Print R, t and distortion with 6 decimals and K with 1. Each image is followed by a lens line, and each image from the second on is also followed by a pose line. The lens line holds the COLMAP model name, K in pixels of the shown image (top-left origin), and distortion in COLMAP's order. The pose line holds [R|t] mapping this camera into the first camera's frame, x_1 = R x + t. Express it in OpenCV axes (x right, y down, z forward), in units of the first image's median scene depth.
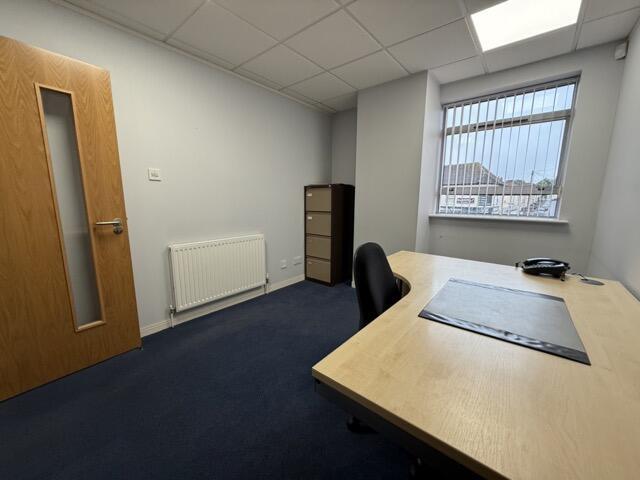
lens RADIAL K [[254.3, 0, 316.7], [0, 254.3, 239.4], [0, 0, 1]] dist [0.001537, -0.000593]
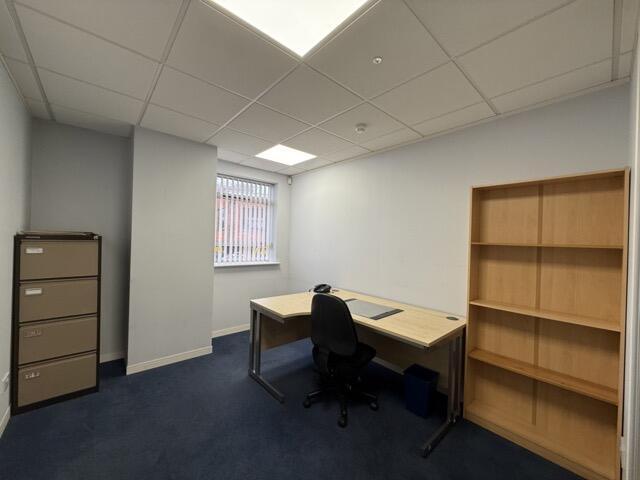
lens RADIAL K [[254.3, 0, 316.6], [0, 254.3, 240.0], [0, 0, 1]] dist [0.001537, -0.000593]
pose [[0.148424, 0.000008, 0.988924, -0.658800], [0.133364, 0.990865, -0.020024, -0.140175], [-0.979890, 0.134859, 0.147067, 0.411423]]
